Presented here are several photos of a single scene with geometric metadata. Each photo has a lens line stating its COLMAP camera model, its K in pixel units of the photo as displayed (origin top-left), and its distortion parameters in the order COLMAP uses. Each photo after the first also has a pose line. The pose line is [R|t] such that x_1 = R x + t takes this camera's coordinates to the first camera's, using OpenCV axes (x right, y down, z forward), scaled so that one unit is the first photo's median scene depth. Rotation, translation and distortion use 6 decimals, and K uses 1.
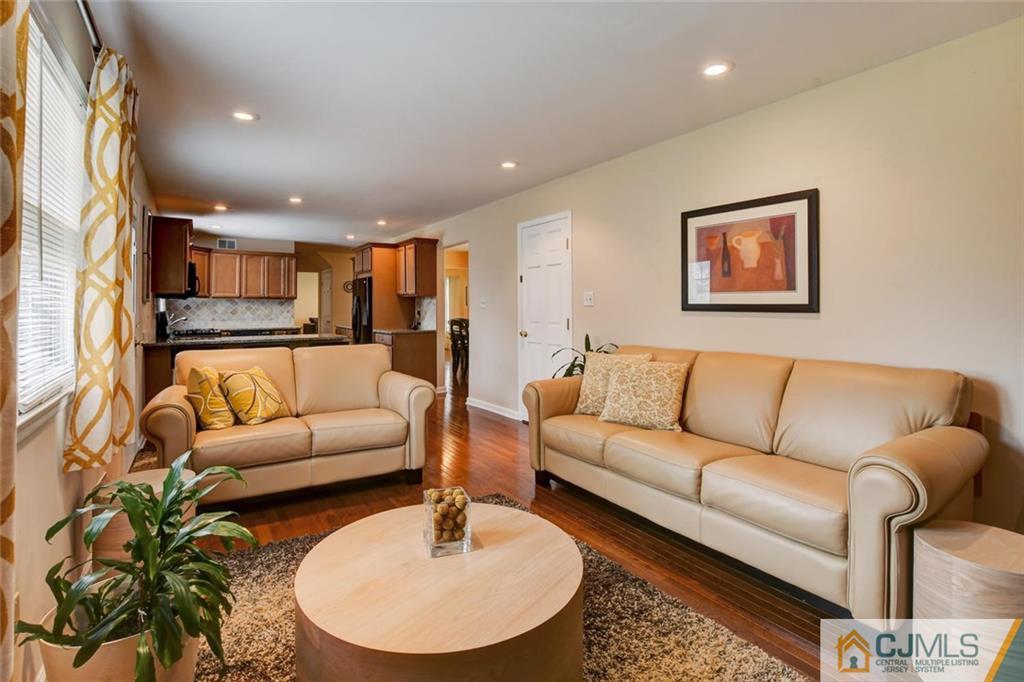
lens RADIAL K [[498.1, 0, 507.9], [0, 498.1, 304.3], [0, 0, 1]] dist [-0.003768, -0.001318]
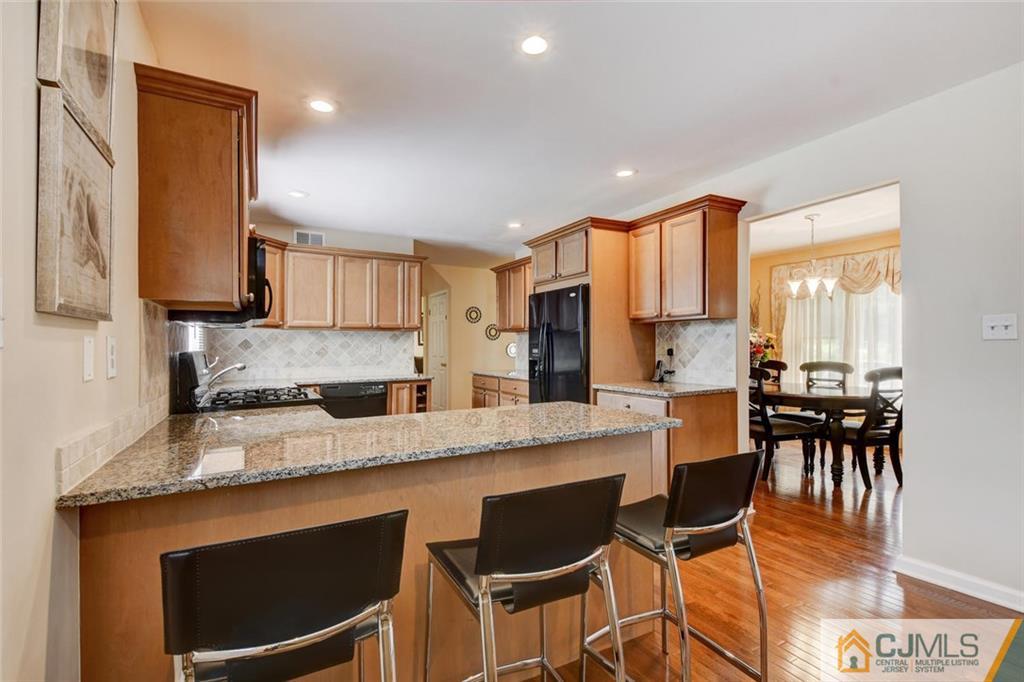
lens RADIAL K [[460.8, 0, 518.8], [0, 460.8, 345.0], [0, 0, 1]] dist [0.025702, 0.000061]
pose [[0.999097, -0.003180, -0.042377, -0.327046], [0.003336, 0.999988, 0.003619, 0.006716], [0.042365, -0.003757, 0.999095, 0.507925]]
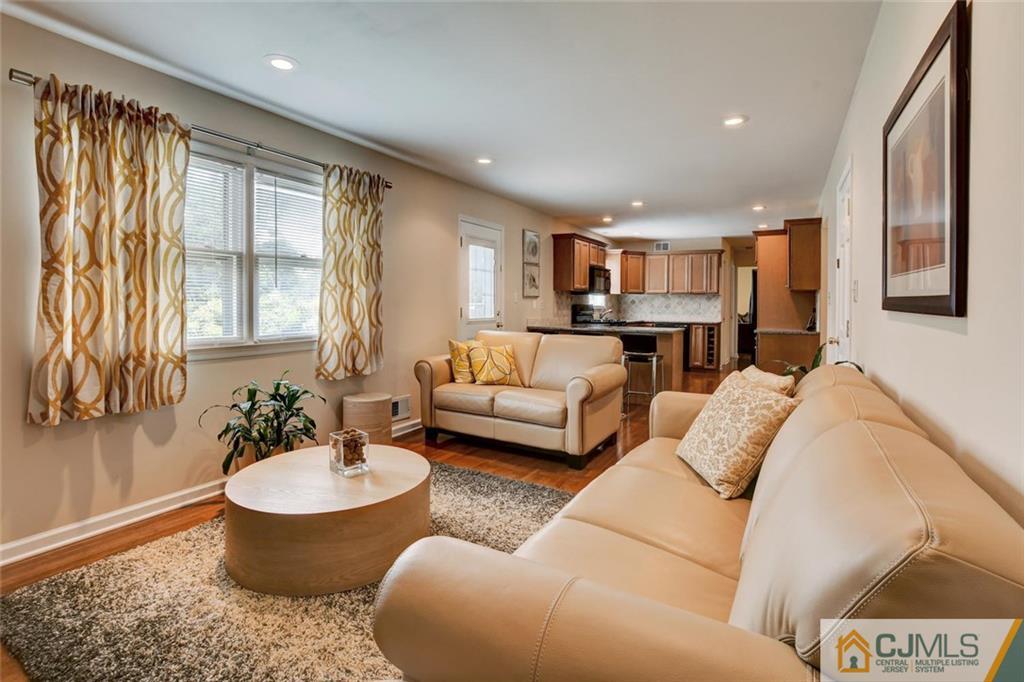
lens RADIAL K [[498.1, 0, 503.1], [0, 498.1, 304.4], [0, 0, 1]] dist [-0.003768, -0.001318]
pose [[0.456690, 0.010061, -0.889569, 0.318337], [-0.002799, 0.999947, 0.009872, 0.001203], [0.889622, -0.002019, 0.456694, 0.179357]]
